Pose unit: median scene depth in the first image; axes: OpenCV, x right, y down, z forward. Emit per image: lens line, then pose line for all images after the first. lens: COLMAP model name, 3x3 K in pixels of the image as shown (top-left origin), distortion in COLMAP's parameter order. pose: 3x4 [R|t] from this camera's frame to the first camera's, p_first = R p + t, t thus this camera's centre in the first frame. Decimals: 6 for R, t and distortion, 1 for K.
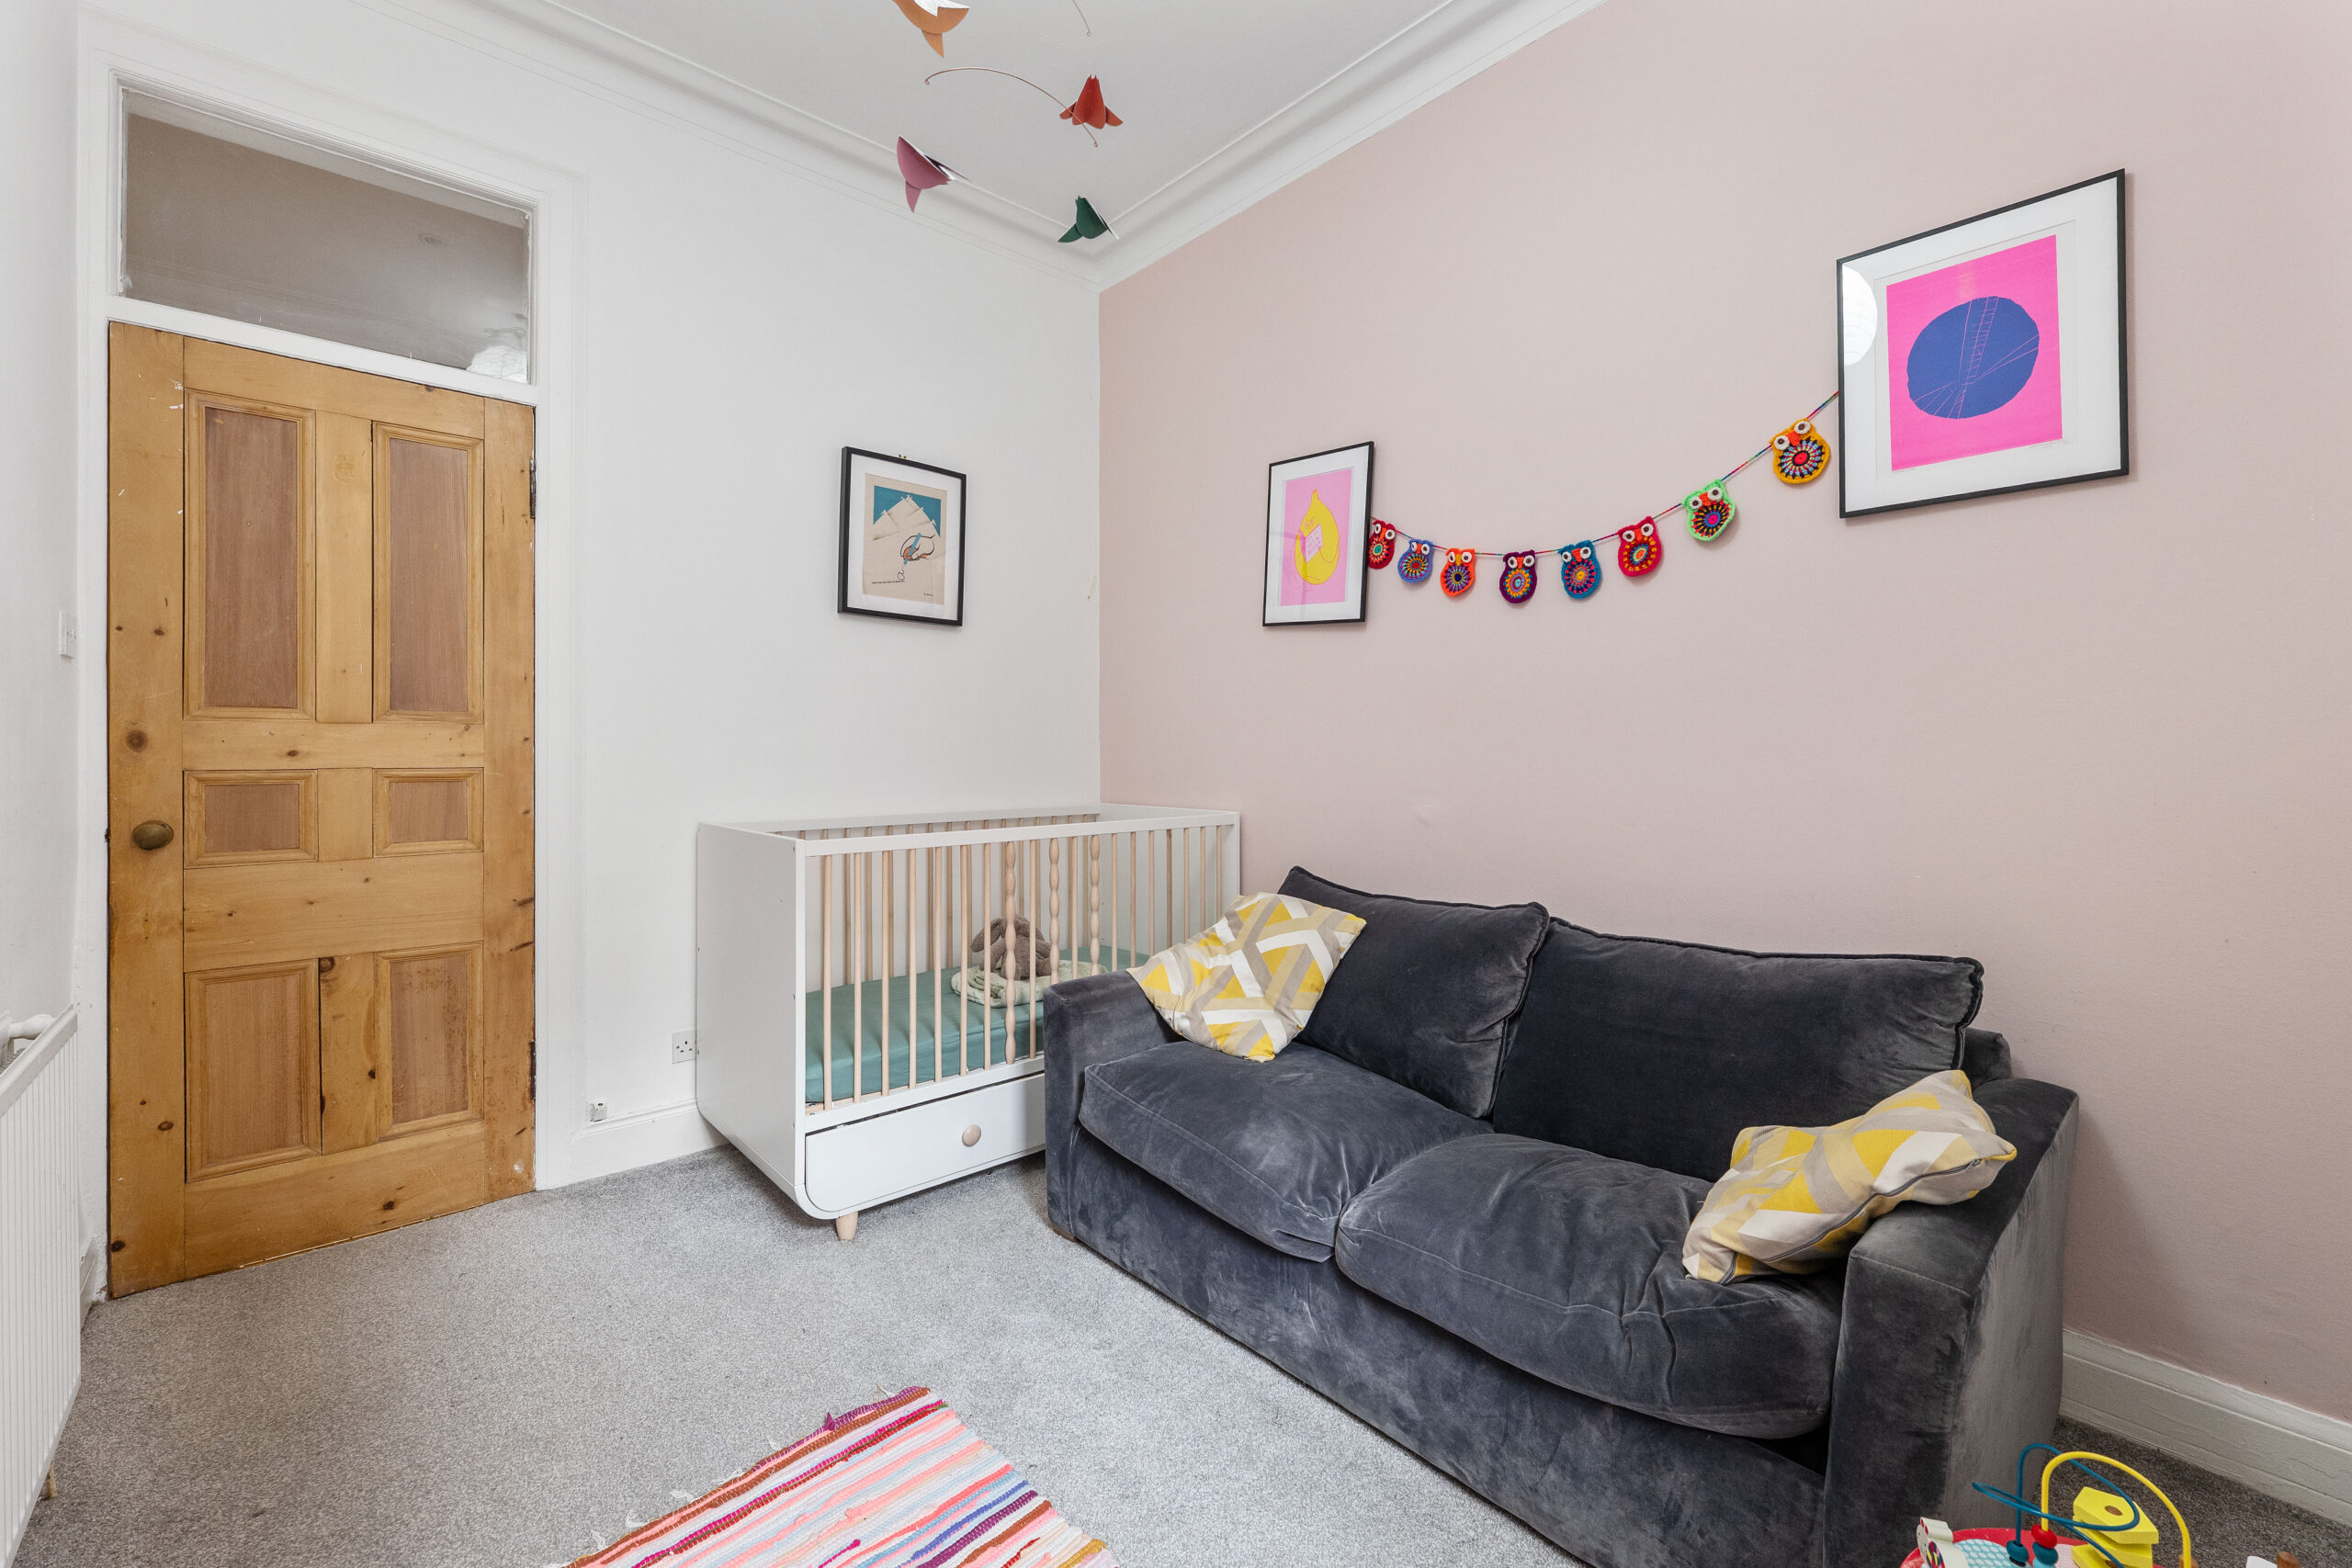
lens RADIAL K [[963.7, 0, 1194.9], [0, 963.7, 771.9], [0, 0, 1]] dist [-0.000864, -0.000206]
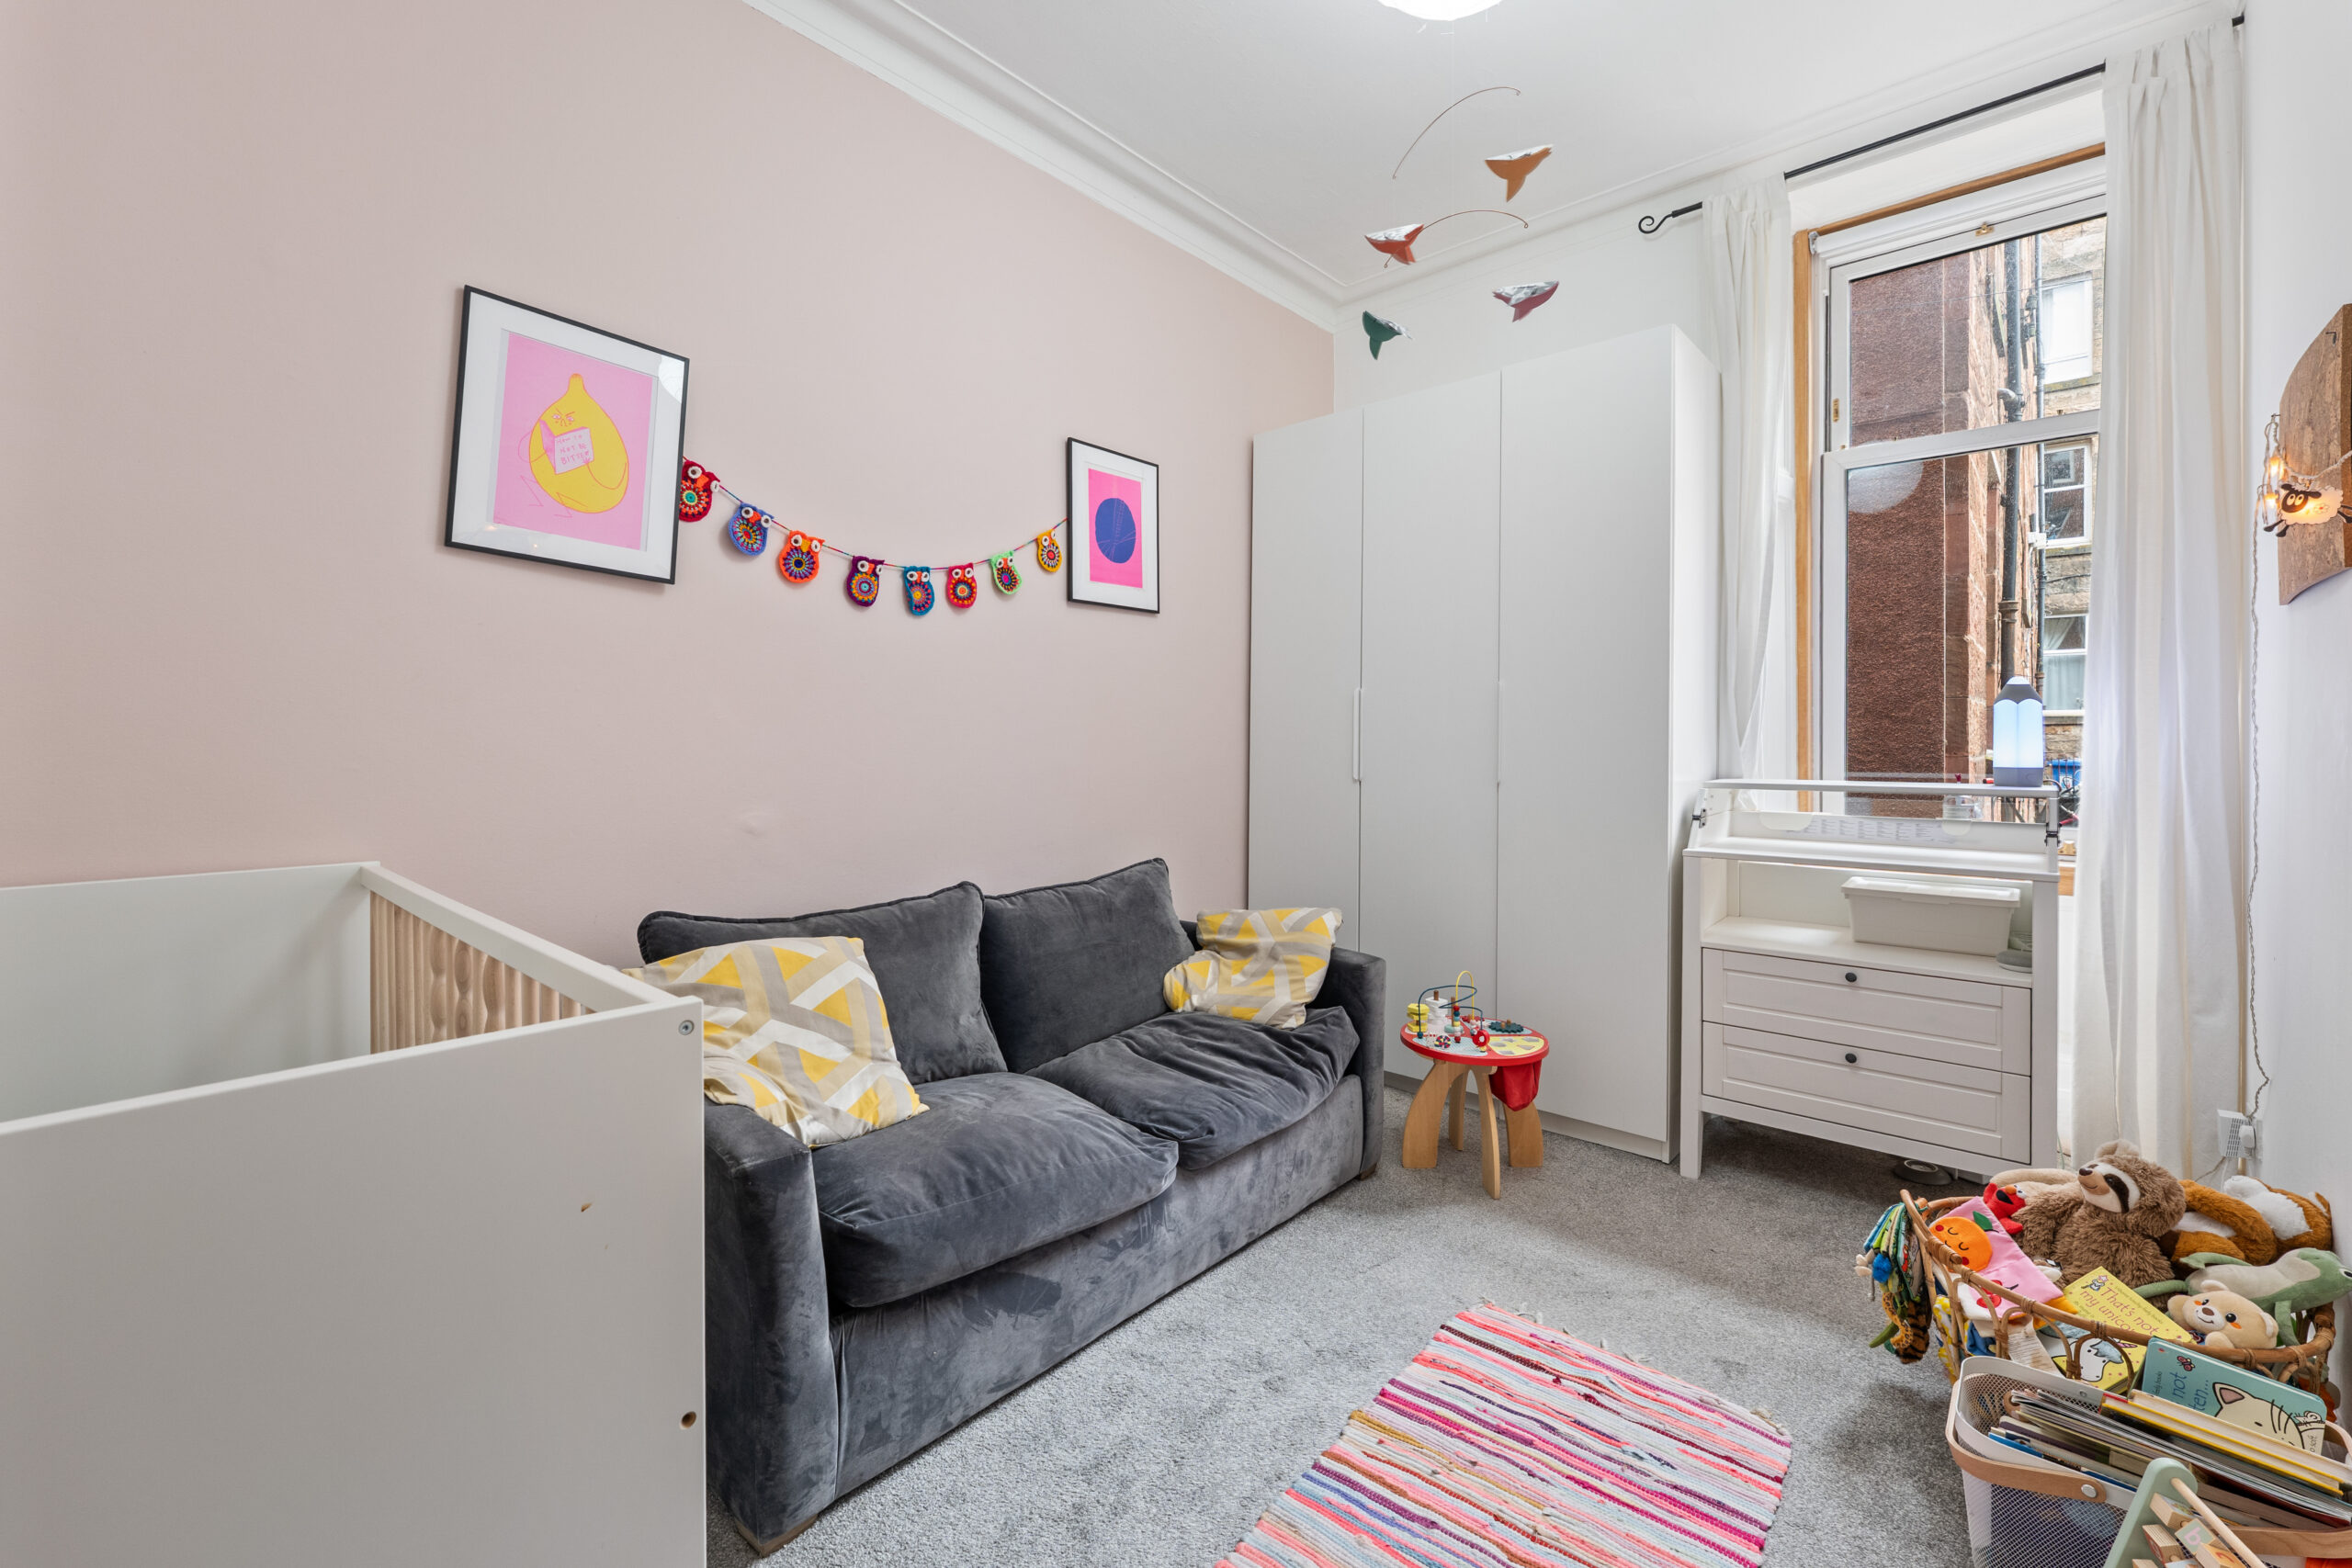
lens RADIAL K [[963.7, 0, 1195.4], [0, 963.7, 759.0], [0, 0, 1]] dist [-0.000864, -0.000206]
pose [[-0.103440, -0.010371, 0.994582, -0.769736], [0.026375, 0.999565, 0.013166, -0.016430], [-0.994286, 0.027594, -0.103122, 0.796672]]
